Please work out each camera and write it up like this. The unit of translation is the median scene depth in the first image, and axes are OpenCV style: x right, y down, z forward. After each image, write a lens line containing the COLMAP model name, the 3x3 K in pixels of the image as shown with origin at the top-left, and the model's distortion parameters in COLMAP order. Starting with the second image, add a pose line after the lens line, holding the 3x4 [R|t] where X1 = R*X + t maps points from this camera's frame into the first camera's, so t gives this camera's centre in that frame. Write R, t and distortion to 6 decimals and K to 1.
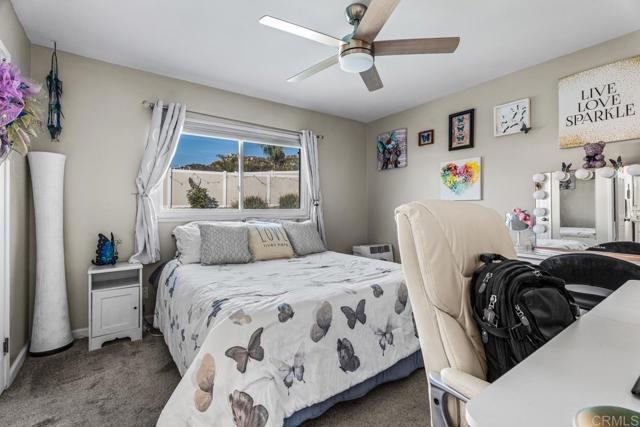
lens RADIAL K [[288.0, 0, 320.4], [0, 288.0, 211.9], [0, 0, 1]] dist [0.004668, 0.000352]
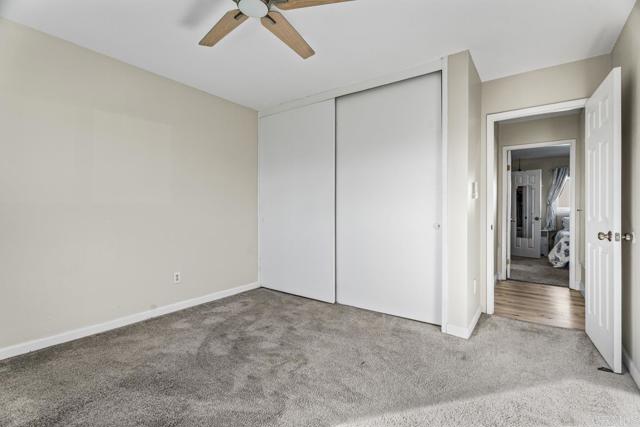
lens RADIAL K [[288.0, 0, 320.3], [0, 288.0, 212.4], [0, 0, 1]] dist [0.004668, 0.000352]
pose [[0.317444, 0.007349, -0.948249, 1.225817], [-0.002841, 0.999973, 0.006798, -0.003599], [0.948273, 0.000536, 0.317456, -1.819813]]
